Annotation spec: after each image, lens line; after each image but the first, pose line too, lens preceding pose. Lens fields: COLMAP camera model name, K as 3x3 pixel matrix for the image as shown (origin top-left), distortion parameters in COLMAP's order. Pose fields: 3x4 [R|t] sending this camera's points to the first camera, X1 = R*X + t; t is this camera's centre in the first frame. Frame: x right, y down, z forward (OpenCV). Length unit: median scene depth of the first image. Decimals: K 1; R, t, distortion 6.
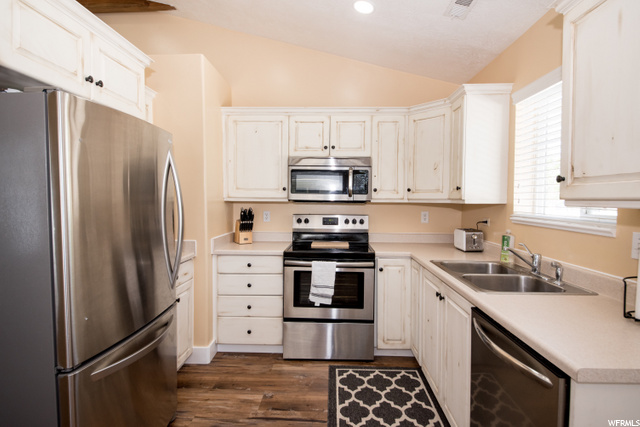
lens RADIAL K [[331.3, 0, 320.3], [0, 331.3, 211.4], [0, 0, 1]] dist [0.028128, -0.008045]
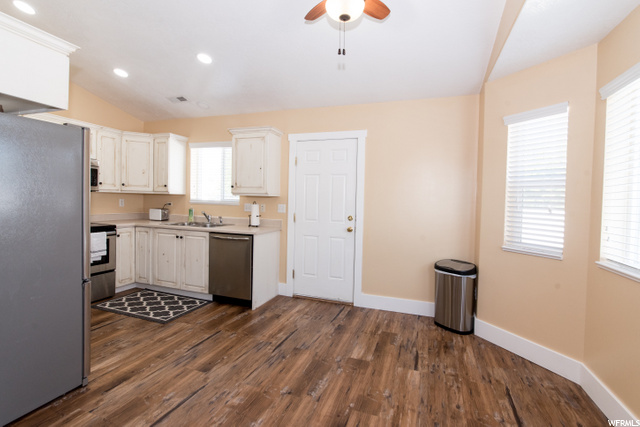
lens RADIAL K [[305.9, 0, 318.5], [0, 305.9, 208.5], [0, 0, 1]] dist [0.027936, 0.000902]
pose [[0.303957, -0.025315, 0.952349, -0.905449], [0.013125, 0.999663, 0.022384, 0.028761], [-0.952595, 0.005696, 0.304186, -0.328877]]
